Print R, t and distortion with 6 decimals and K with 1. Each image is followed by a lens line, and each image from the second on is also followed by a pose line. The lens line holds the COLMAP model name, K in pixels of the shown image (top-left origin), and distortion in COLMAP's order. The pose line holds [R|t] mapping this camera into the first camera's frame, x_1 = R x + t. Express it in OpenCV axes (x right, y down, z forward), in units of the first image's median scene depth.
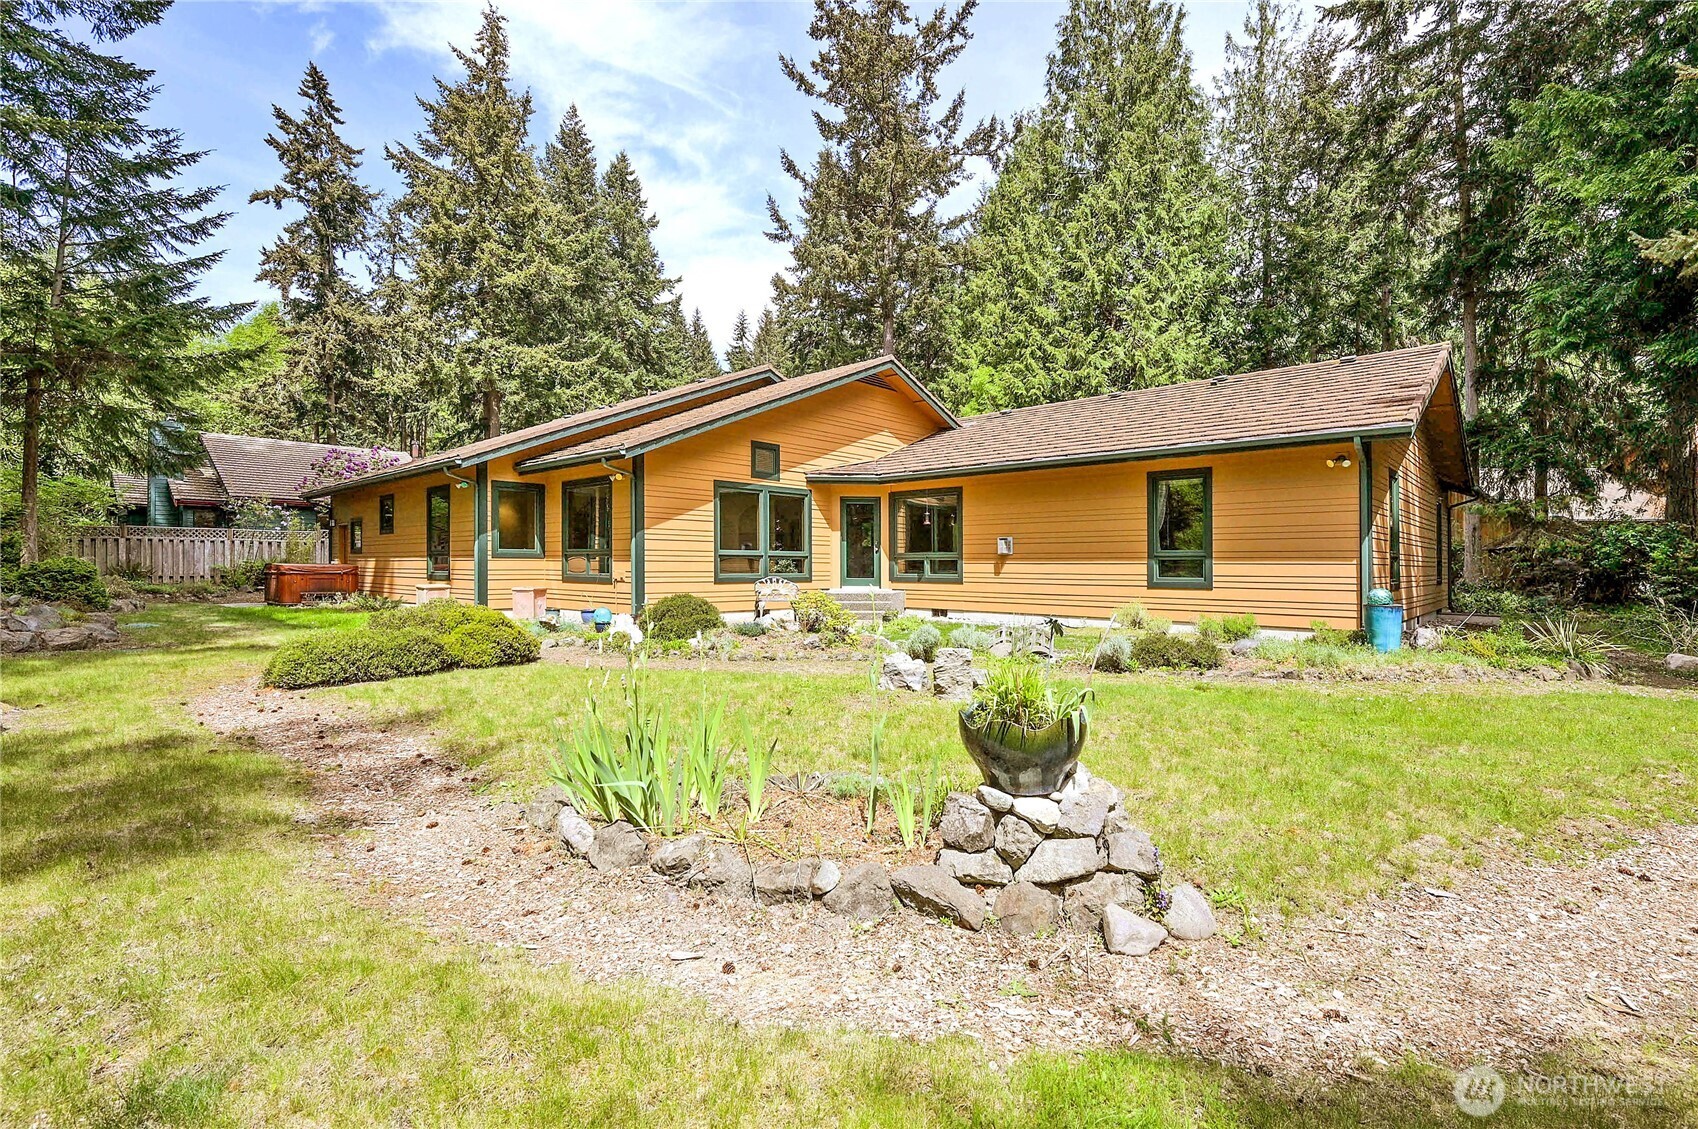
lens RADIAL K [[777.7, 0, 849.0], [0, 777.7, 564.5], [0, 0, 1]] dist [-0.002142, -0.000415]
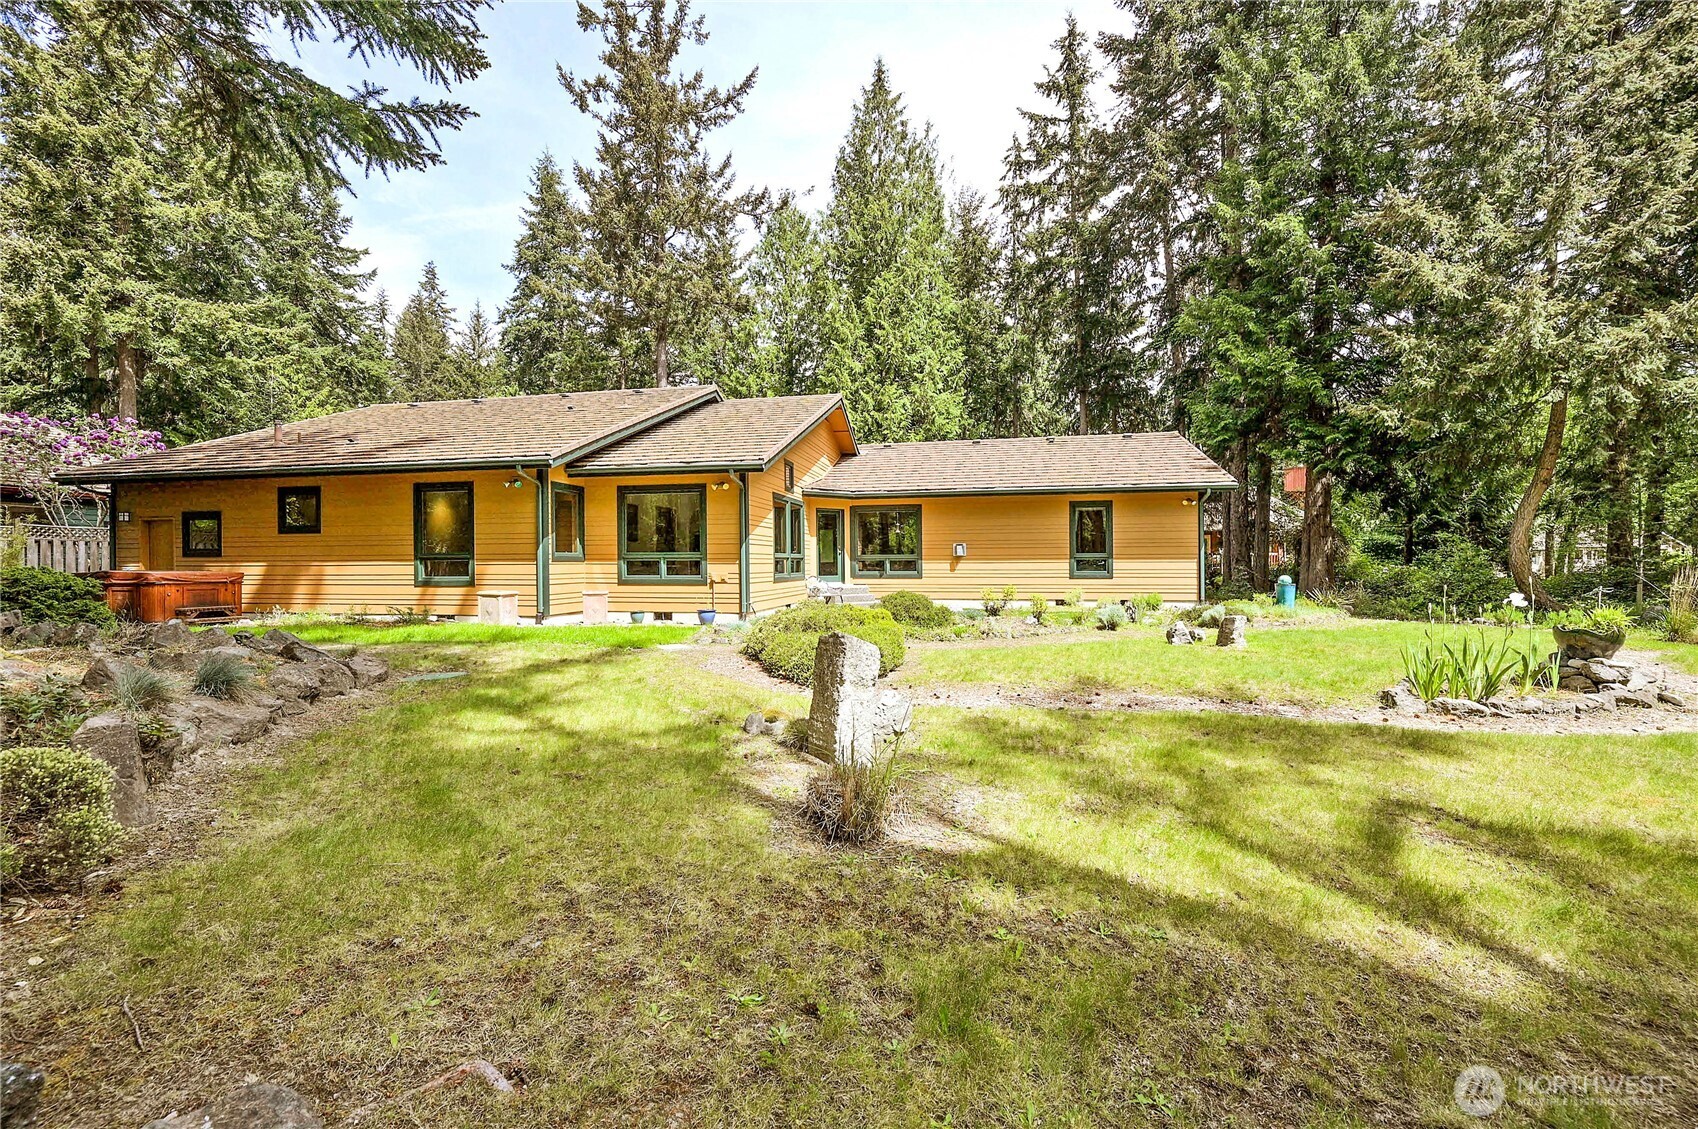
lens RADIAL K [[686.6, 0, 849.0], [0, 686.6, 564.5], [0, 0, 1]] dist [-0.000908, -0.000302]
pose [[0.852273, -0.010687, 0.522987, -0.542830], [0.007916, 0.999940, 0.007533, -0.008049], [-0.523037, -0.002281, 0.852307, 0.072390]]
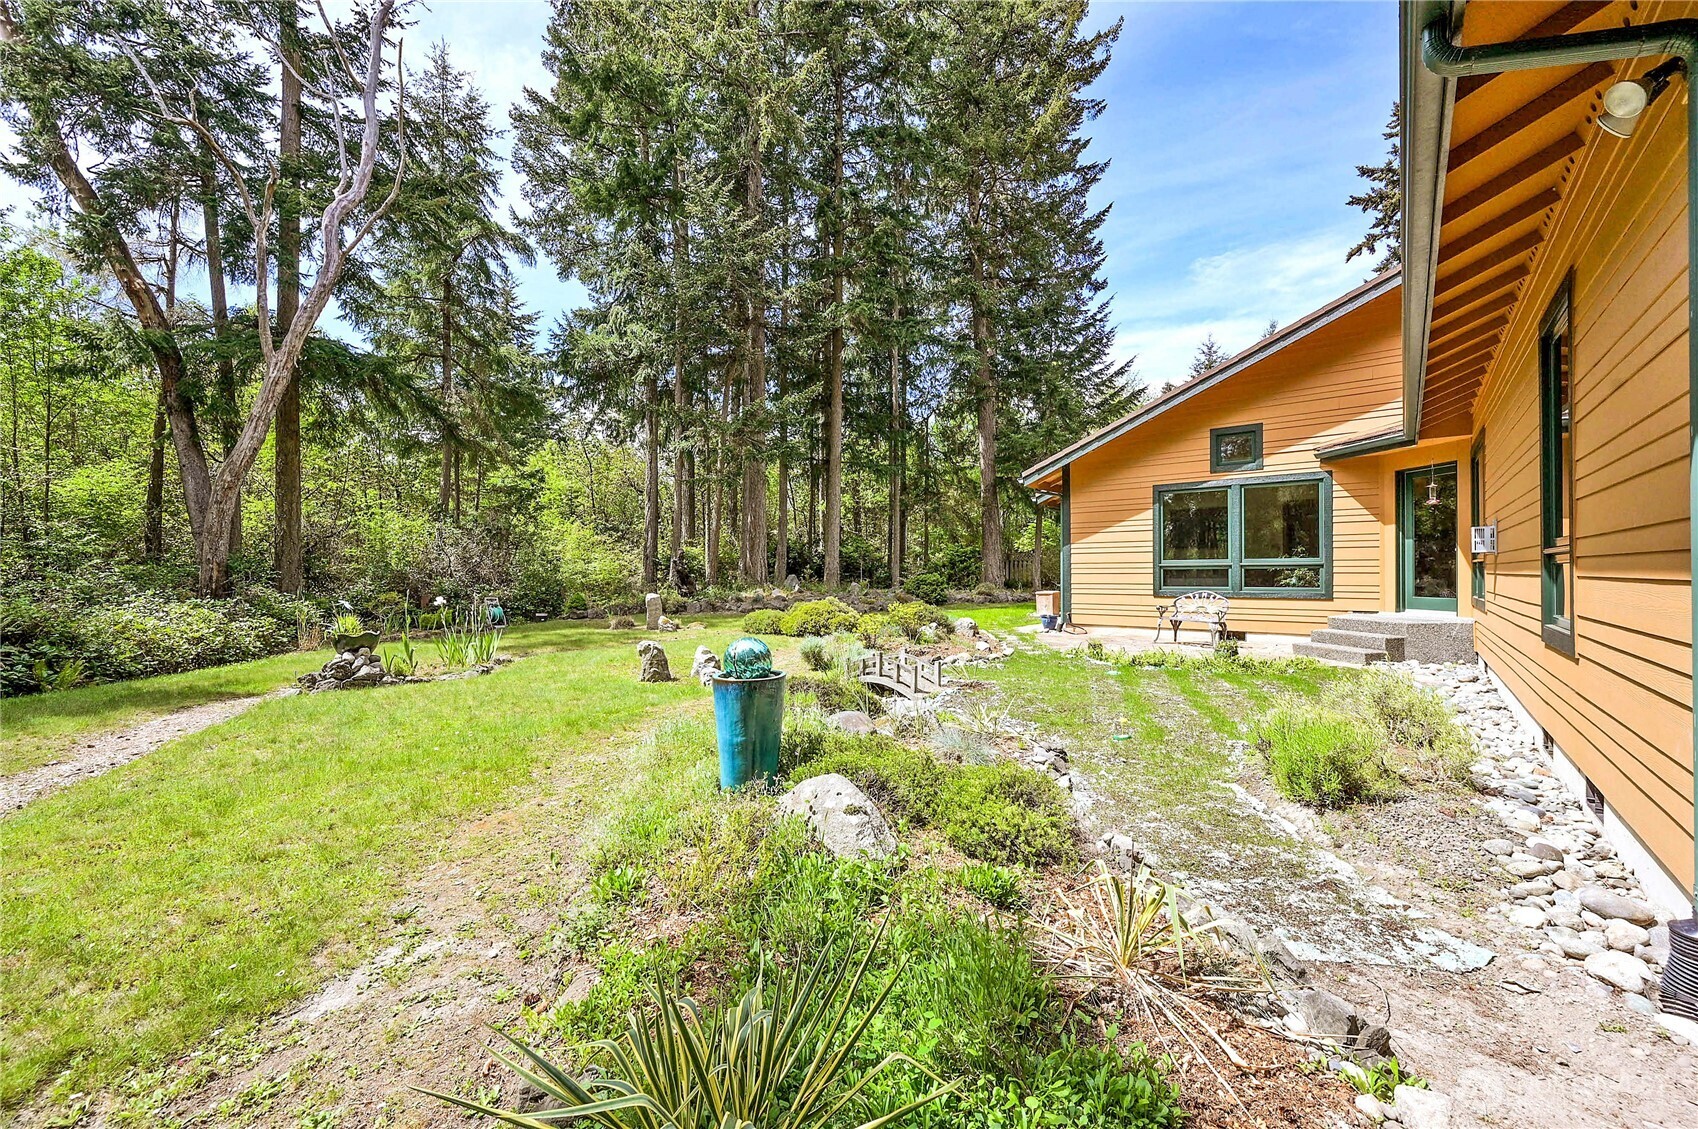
lens RADIAL K [[686.6, 0, 849.0], [0, 686.6, 564.5], [0, 0, 1]] dist [-0.000908, -0.000302]
pose [[0.063377, -0.017217, -0.997841, 0.550007], [0.008284, 0.999826, -0.016725, -0.003418], [0.997955, -0.007206, 0.063508, 0.523087]]
